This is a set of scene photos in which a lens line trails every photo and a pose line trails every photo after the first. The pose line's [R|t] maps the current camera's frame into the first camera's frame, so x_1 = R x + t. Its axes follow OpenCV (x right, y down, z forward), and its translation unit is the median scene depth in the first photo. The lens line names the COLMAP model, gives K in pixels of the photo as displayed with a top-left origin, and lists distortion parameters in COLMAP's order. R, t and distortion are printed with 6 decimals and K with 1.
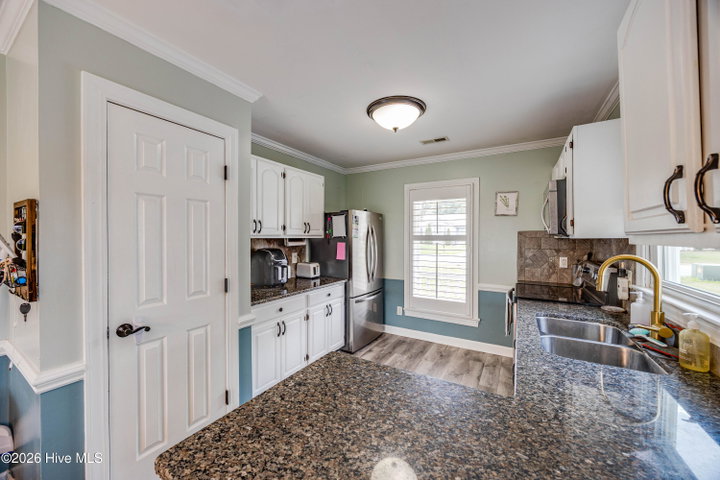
lens RADIAL K [[277.9, 0, 357.1], [0, 277.9, 241.0], [0, 0, 1]] dist [0.000022, 0.000005]
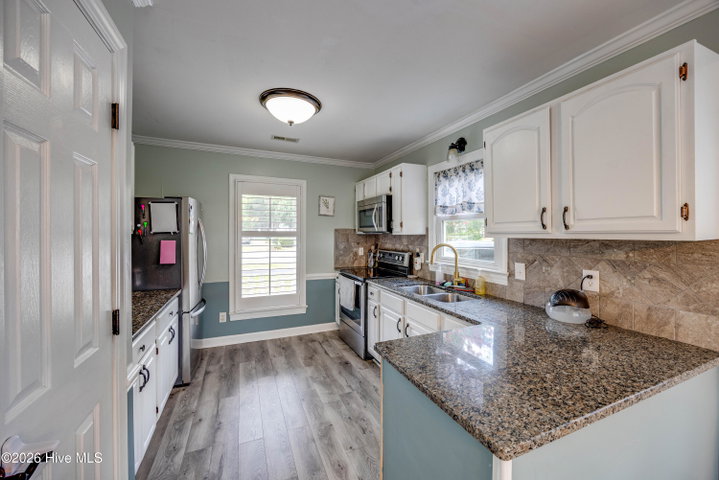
lens RADIAL K [[278.5, 0, 363.9], [0, 278.5, 235.9], [0, 0, 1]] dist [-0.012901, -0.000077]
pose [[0.569642, -0.005852, 0.821872, -0.360332], [0.007380, 0.999971, 0.002006, -0.003839], [-0.821860, 0.004923, 0.569668, 0.162437]]
